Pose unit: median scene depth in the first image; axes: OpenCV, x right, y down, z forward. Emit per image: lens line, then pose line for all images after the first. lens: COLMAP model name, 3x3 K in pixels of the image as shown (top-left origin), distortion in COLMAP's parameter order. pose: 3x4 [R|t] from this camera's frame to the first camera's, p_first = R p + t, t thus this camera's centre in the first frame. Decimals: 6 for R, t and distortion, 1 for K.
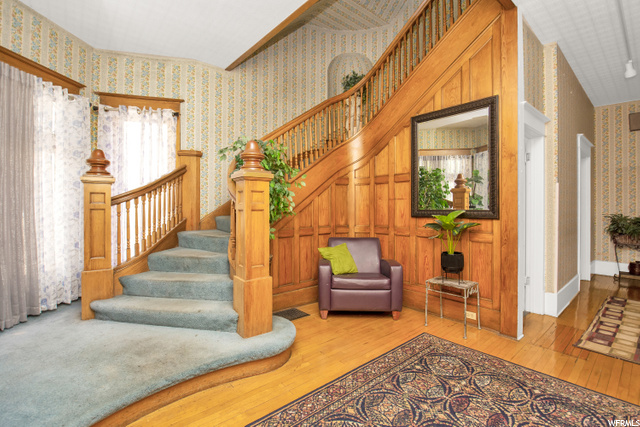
lens RADIAL K [[291.6, 0, 320.1], [0, 291.6, 210.4], [0, 0, 1]] dist [-0.004865, -0.000303]
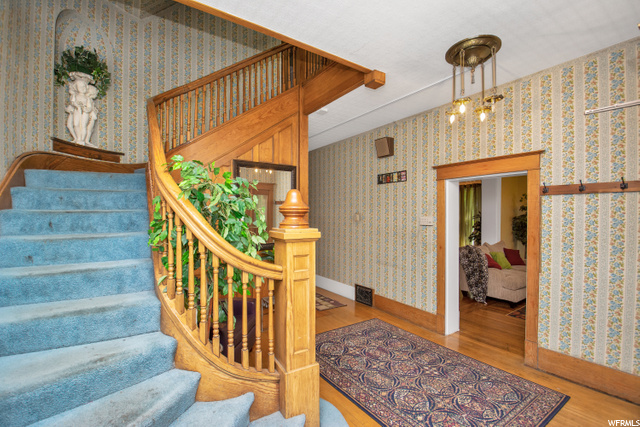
lens RADIAL K [[291.6, 0, 320.5], [0, 291.6, 213.0], [0, 0, 1]] dist [-0.004865, -0.000303]
pose [[0.102591, -0.002132, 0.994721, -1.058488], [0.003759, 0.999991, 0.001756, -0.183934], [-0.994717, 0.003559, 0.102598, 0.856115]]
